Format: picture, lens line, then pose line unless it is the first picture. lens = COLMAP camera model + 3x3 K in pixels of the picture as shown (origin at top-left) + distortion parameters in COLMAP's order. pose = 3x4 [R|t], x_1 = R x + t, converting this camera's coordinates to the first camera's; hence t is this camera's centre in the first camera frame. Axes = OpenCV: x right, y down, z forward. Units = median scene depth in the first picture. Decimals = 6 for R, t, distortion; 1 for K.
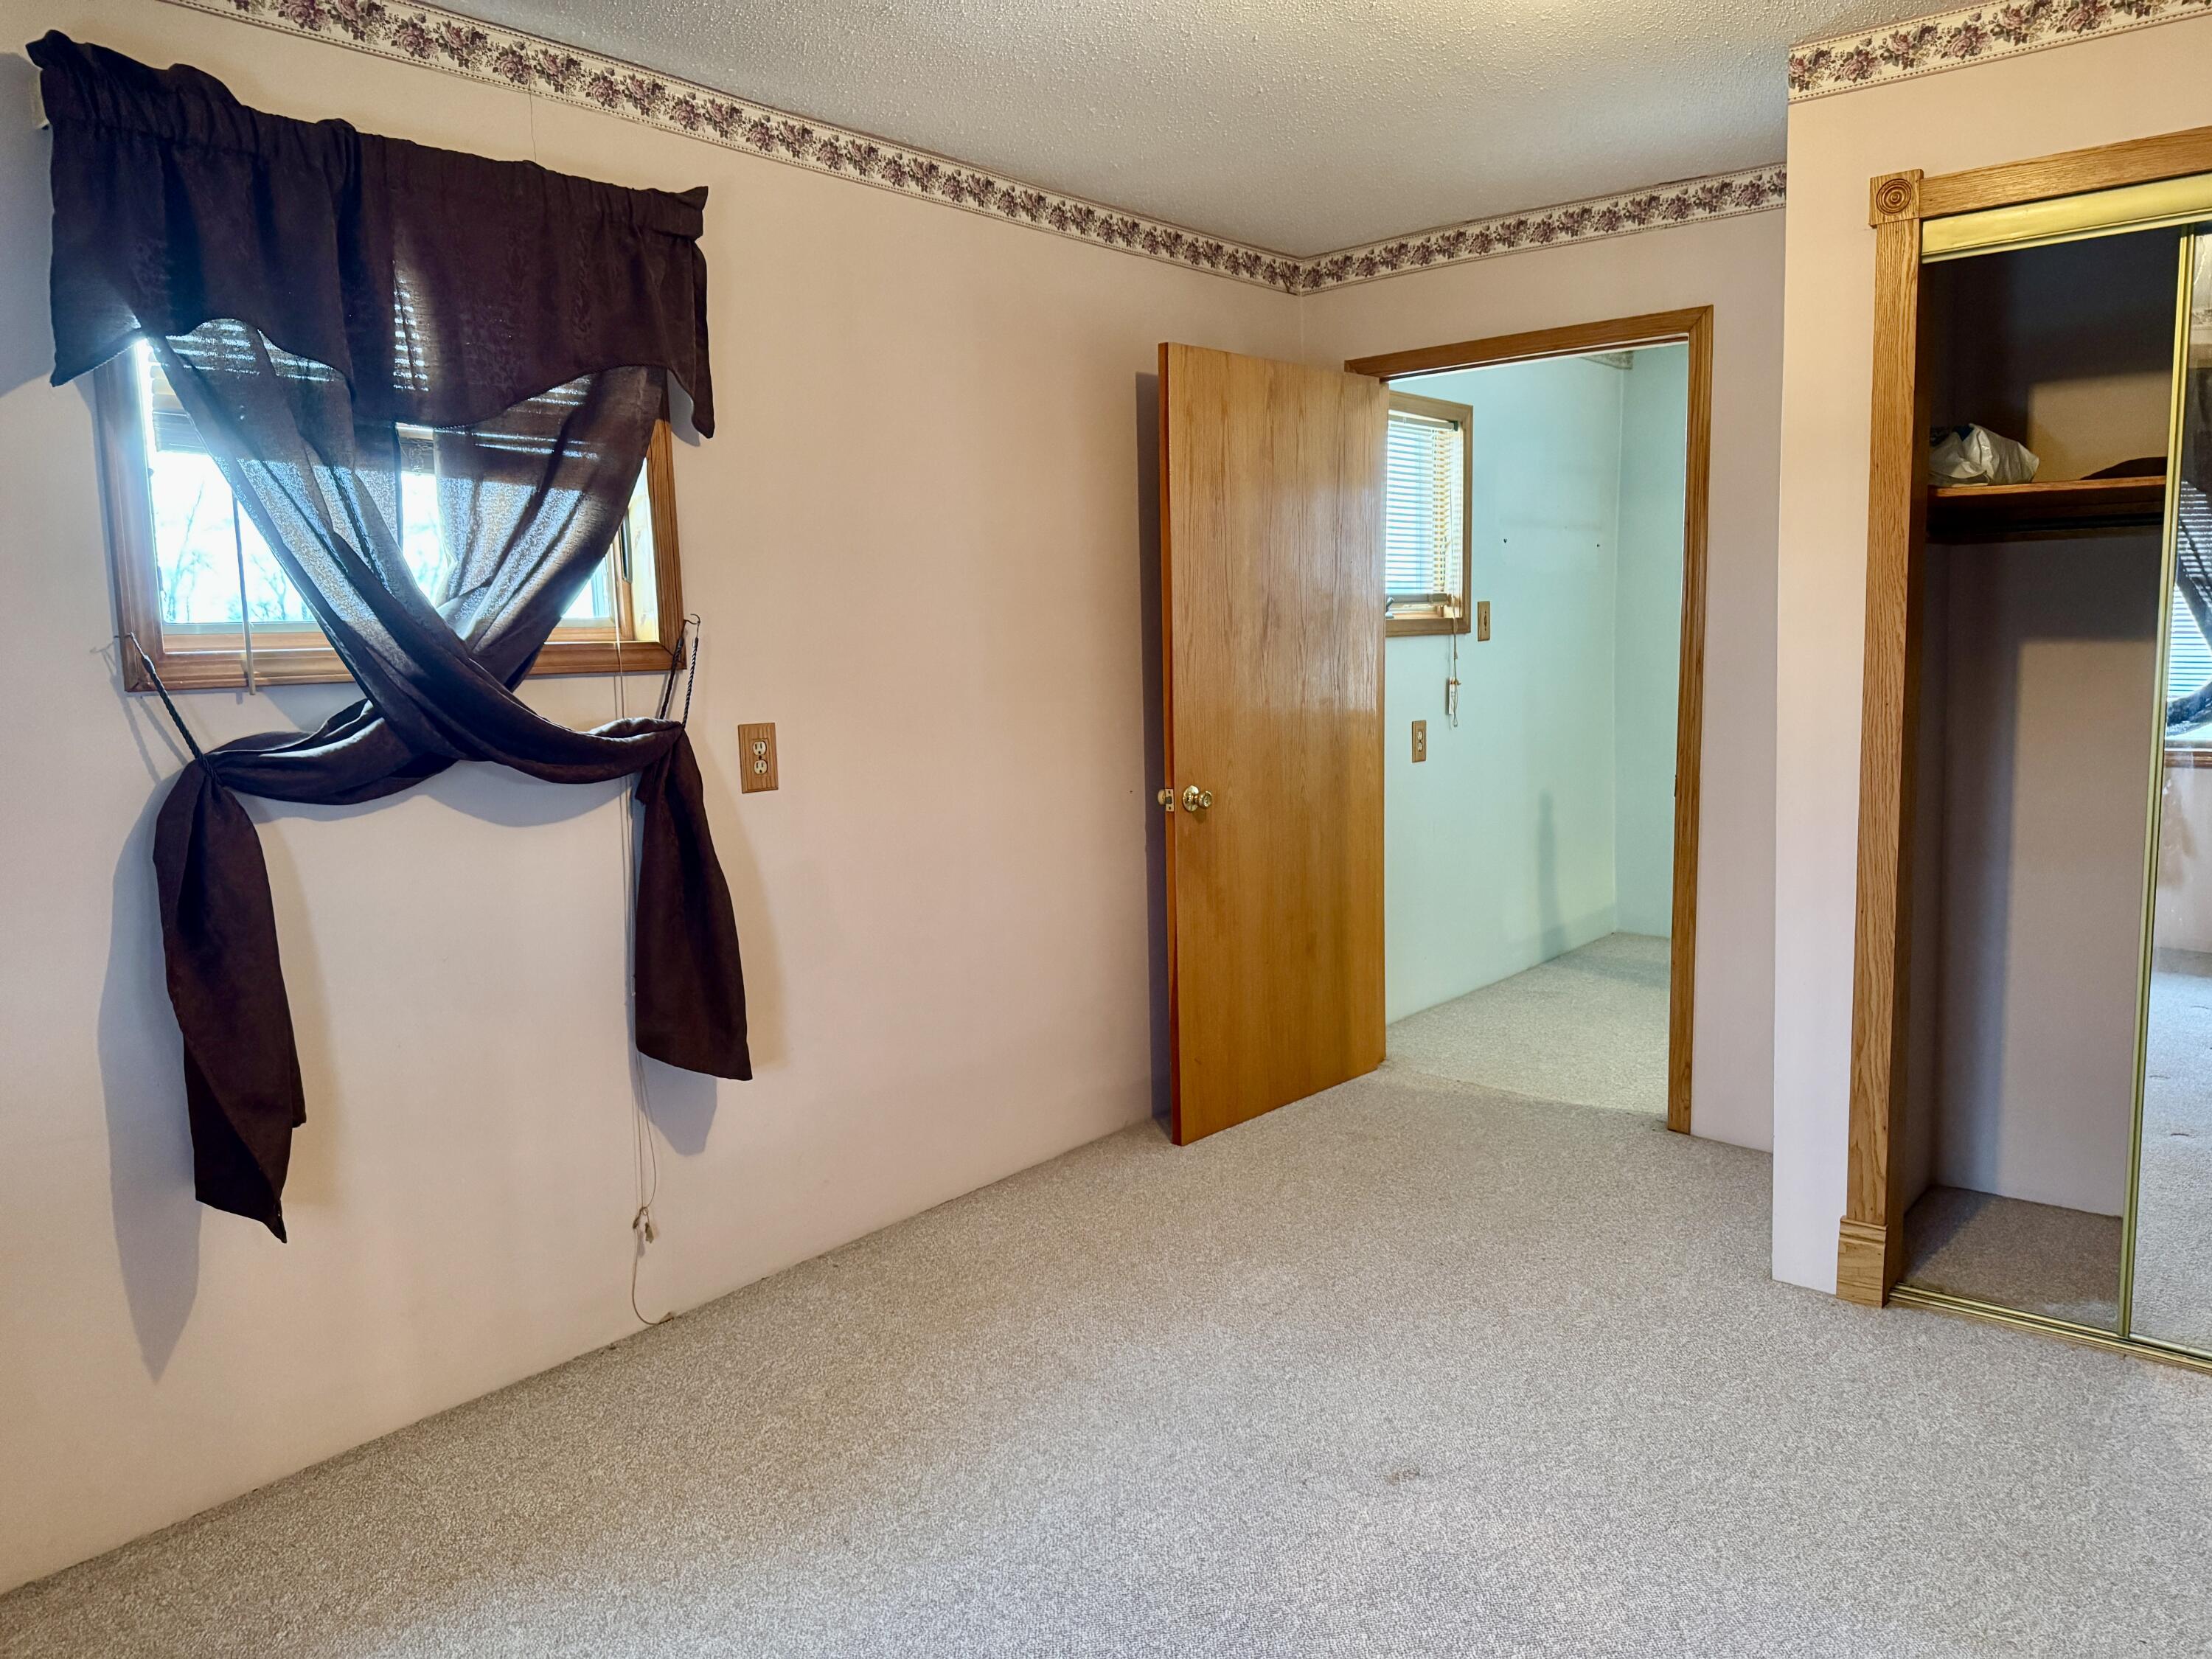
lens RADIAL K [[1536.4, 0, 1106.0], [0, 1536.4, 829.5], [0, 0, 1]] dist [0.088834, -0.132848]
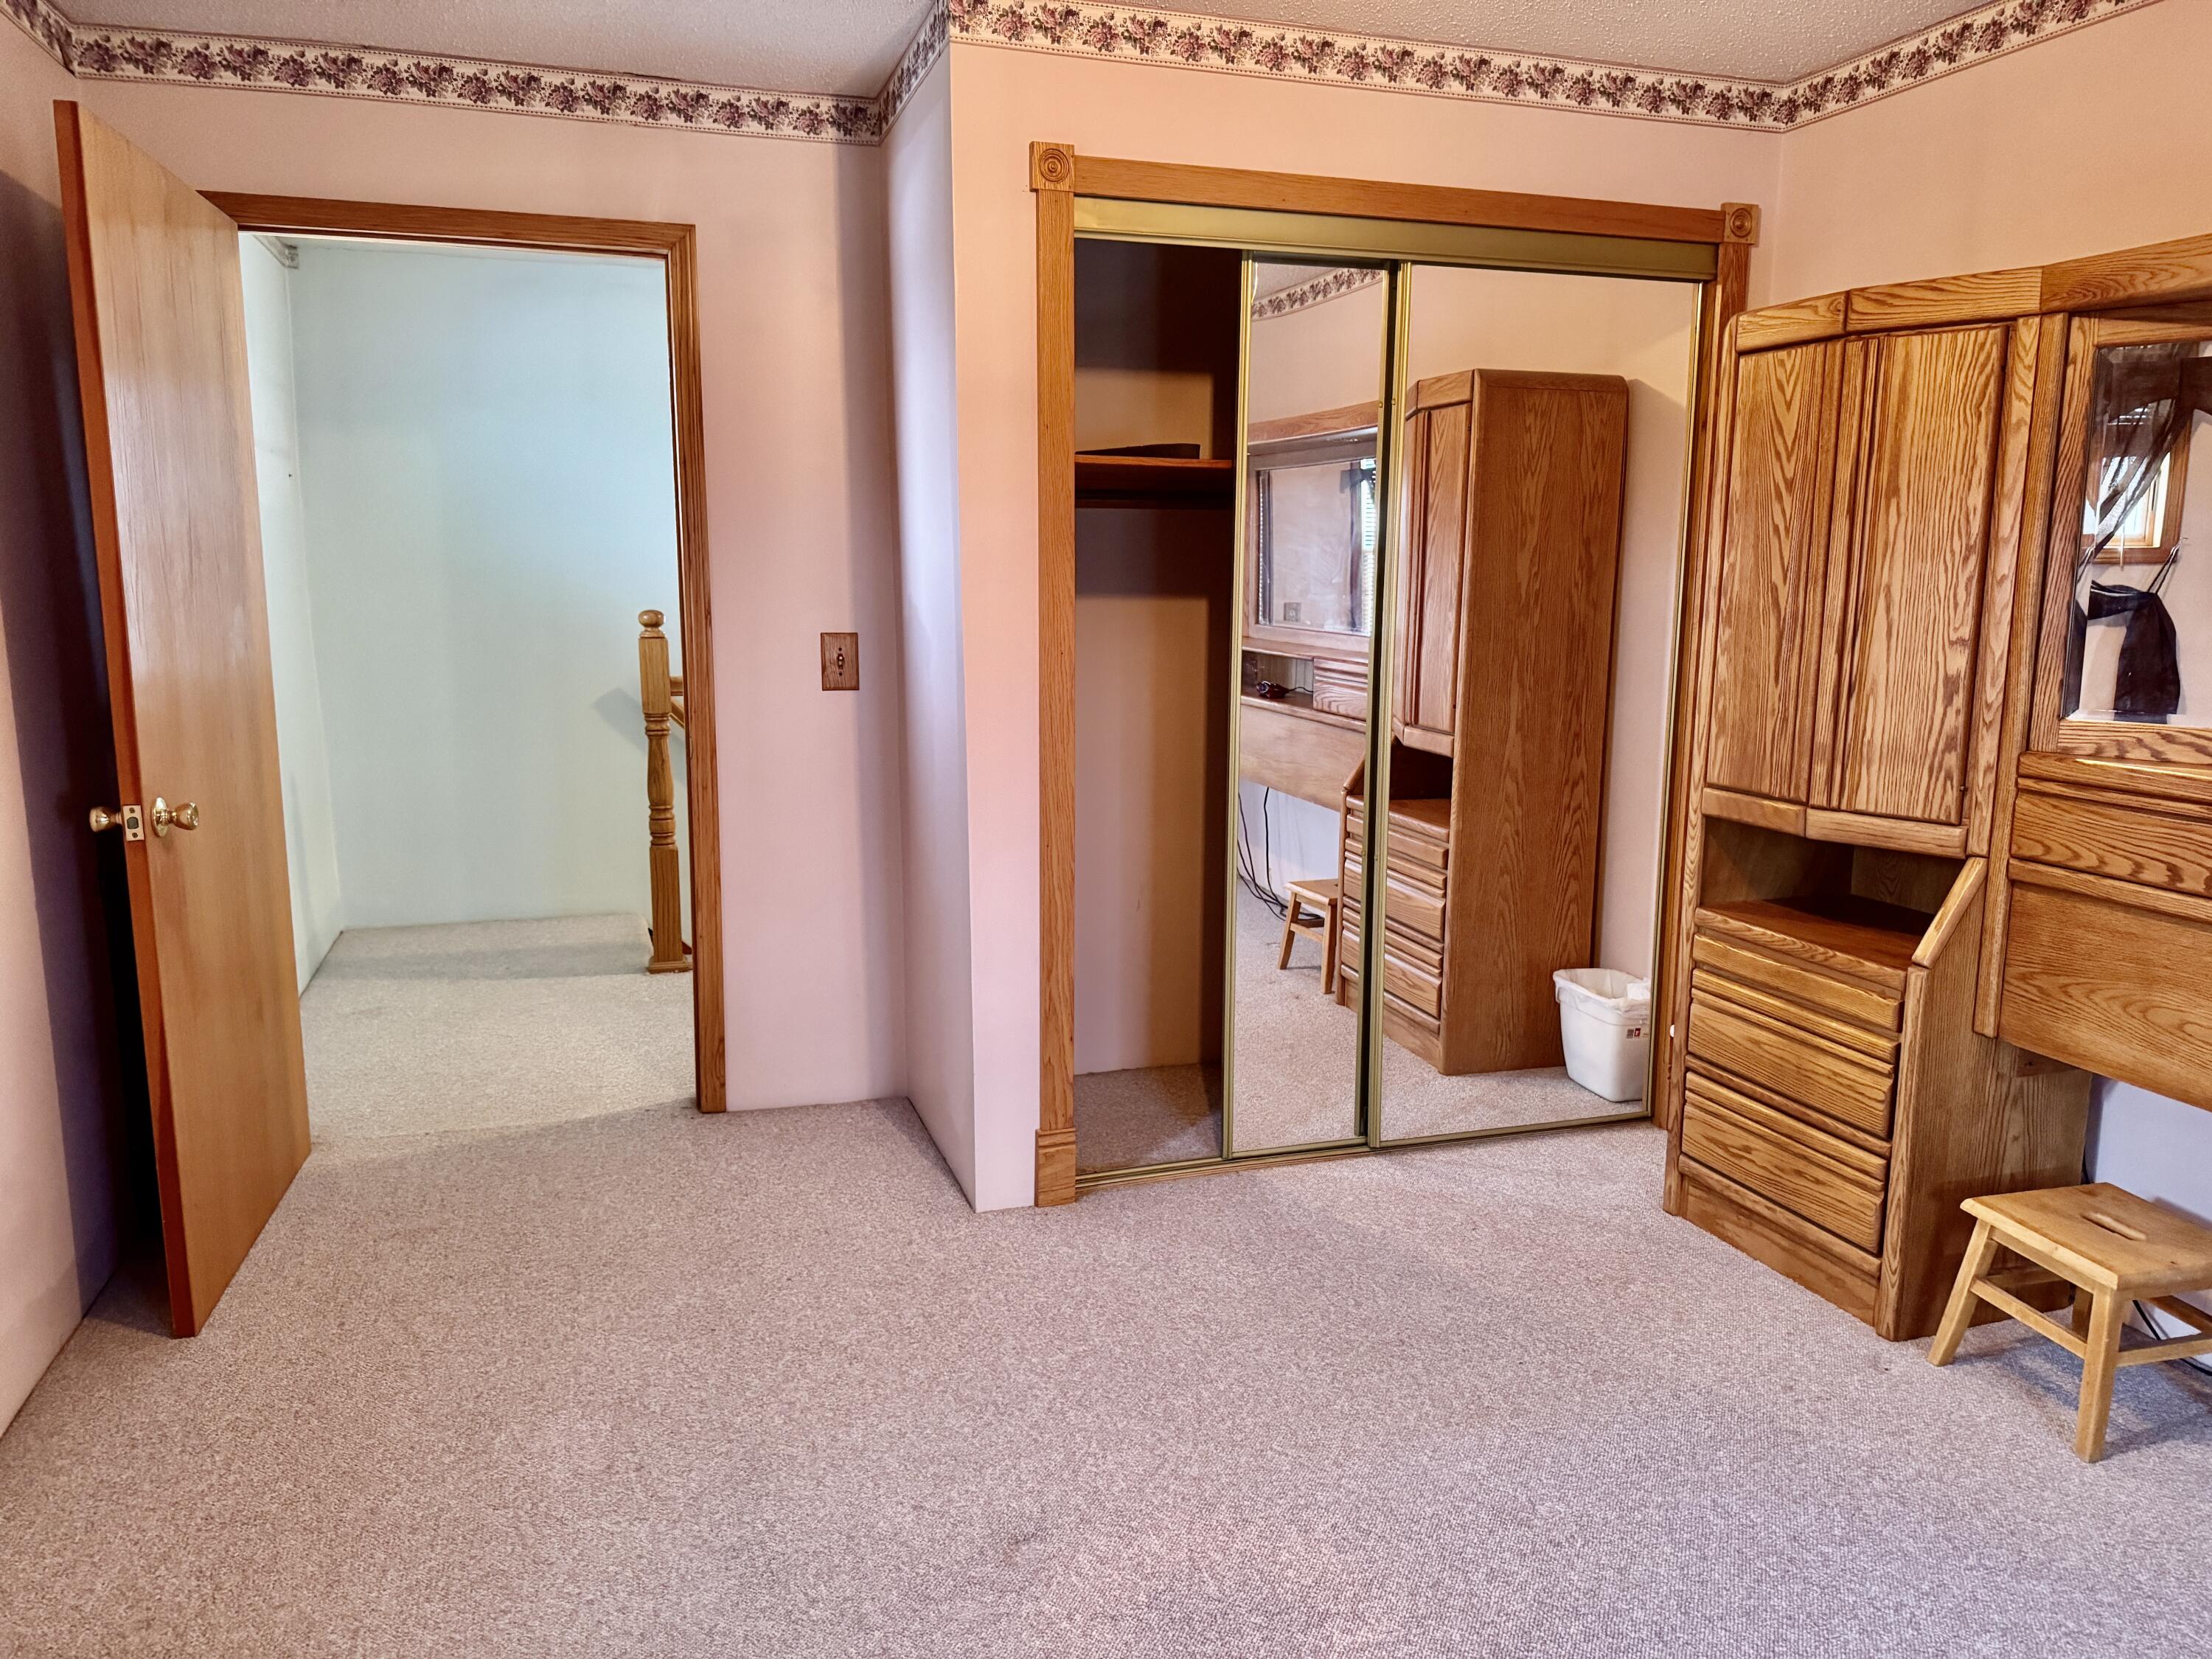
lens RADIAL K [[1536.4, 0, 1106.0], [0, 1536.4, 829.5], [0, 0, 1]] dist [0.088834, -0.132848]
pose [[0.519628, -0.114494, 0.846687, -0.360041], [0.093777, 0.992636, 0.076678, -0.033320], [-0.849231, 0.039556, 0.526538, 0.372289]]
